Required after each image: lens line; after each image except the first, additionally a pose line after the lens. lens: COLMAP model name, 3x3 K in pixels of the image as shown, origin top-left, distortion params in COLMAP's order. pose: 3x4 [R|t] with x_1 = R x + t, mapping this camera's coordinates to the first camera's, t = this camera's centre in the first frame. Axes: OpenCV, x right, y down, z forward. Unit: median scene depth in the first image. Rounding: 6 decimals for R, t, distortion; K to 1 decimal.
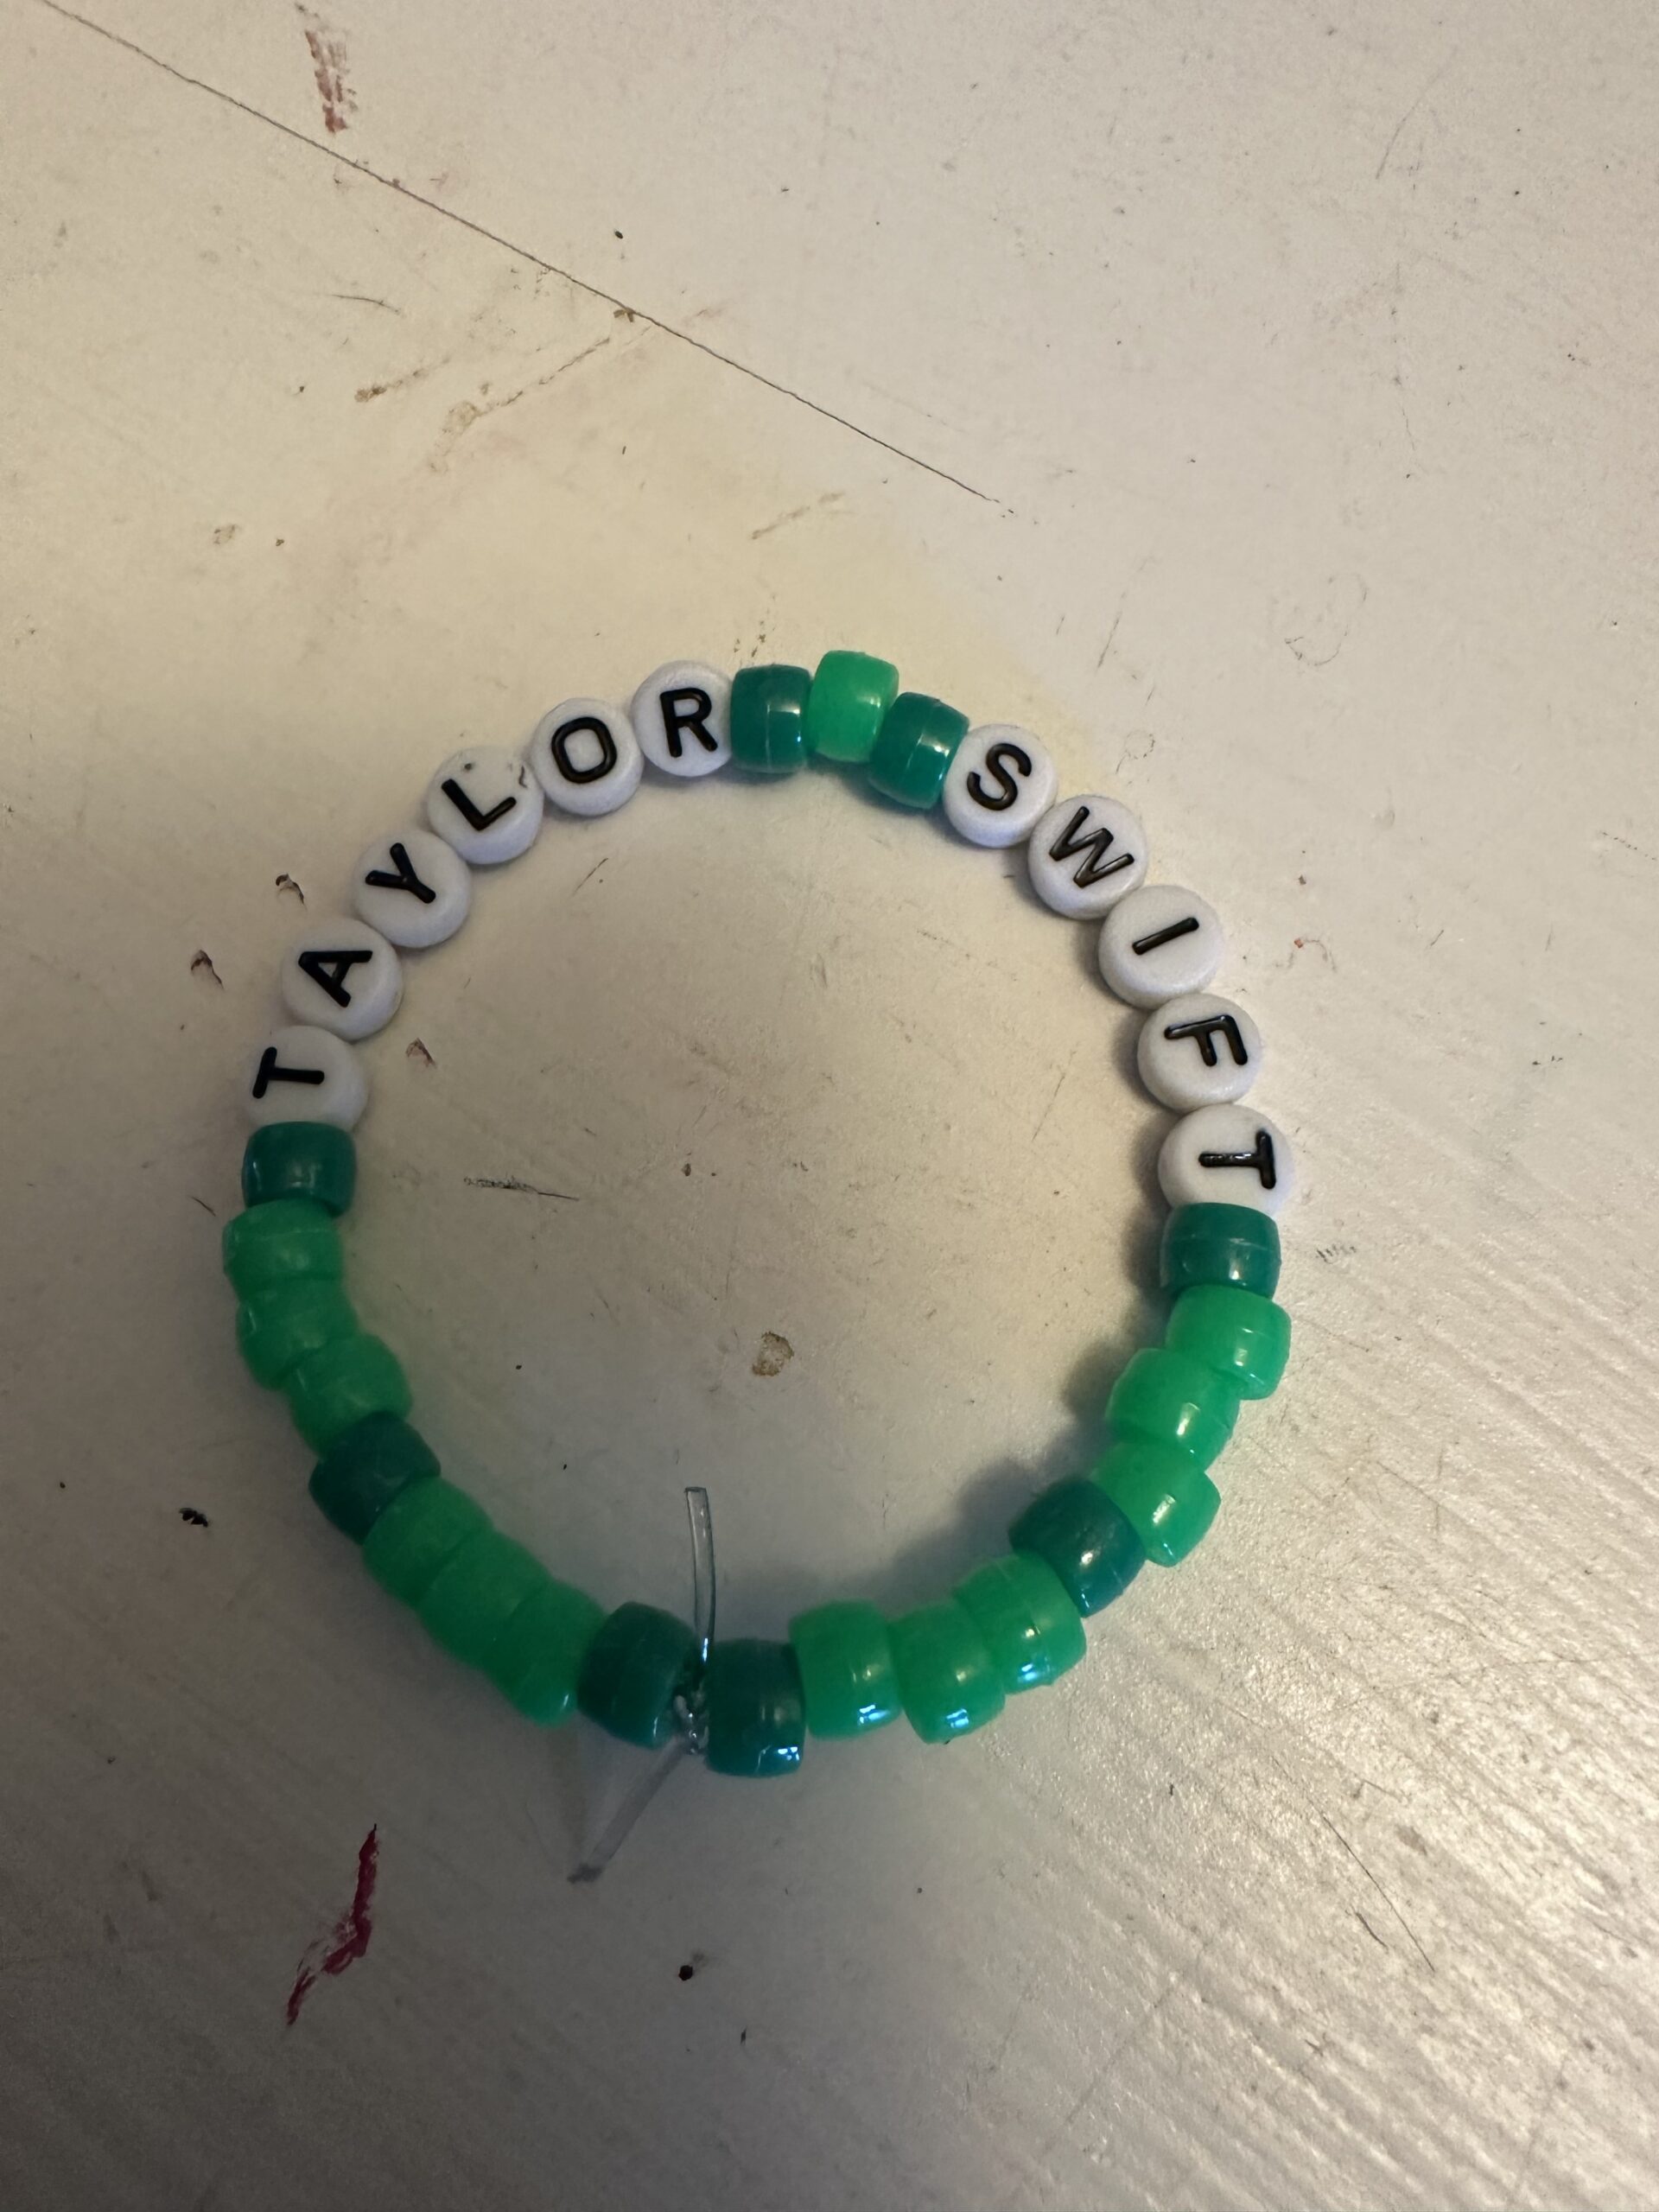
lens RADIAL K [[1534.9, 0, 796.9], [0, 1534.9, 1100.4], [0, 0, 1]] dist [-0.004248, -0.007345]
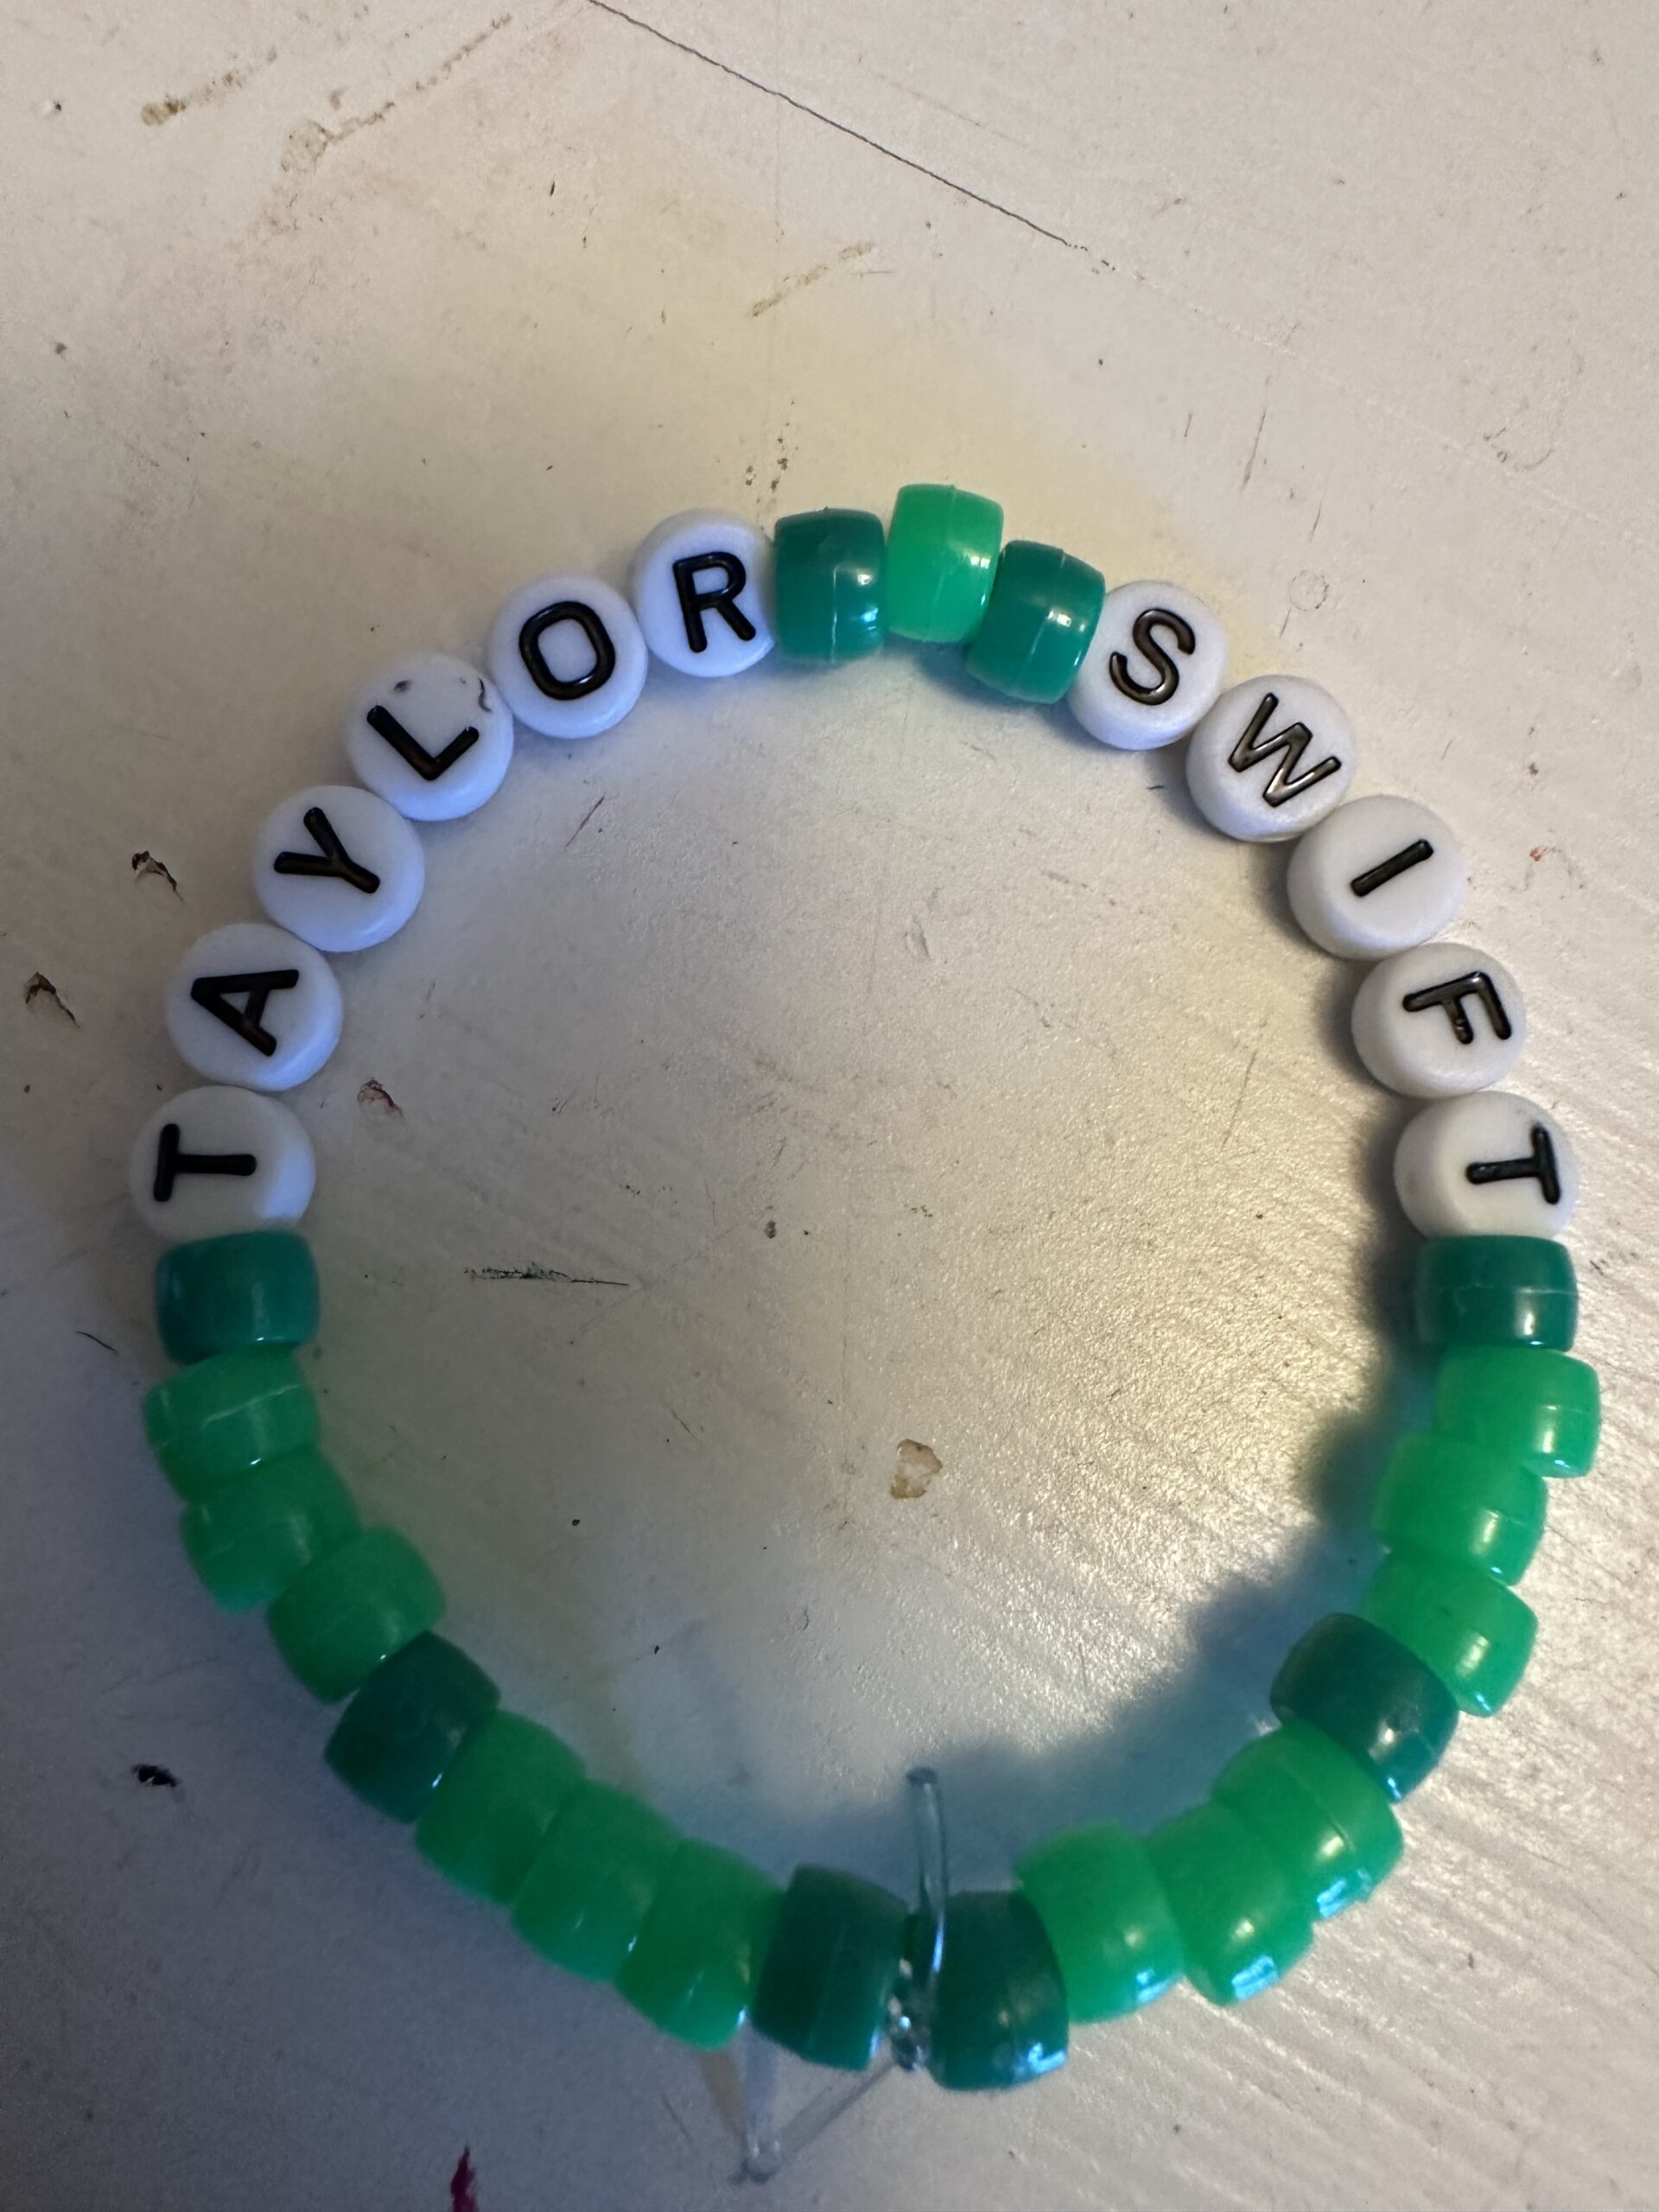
lens RADIAL K [[1541.0, 0, 778.7], [0, 1541.0, 1083.7], [0, 0, 1]] dist [-0.012219, 0.001849]
pose [[0.990354, -0.091617, 0.103947, -0.136515], [0.075909, 0.986349, 0.146128, -0.130754], [-0.115916, -0.136828, 0.983789, 0.275142]]
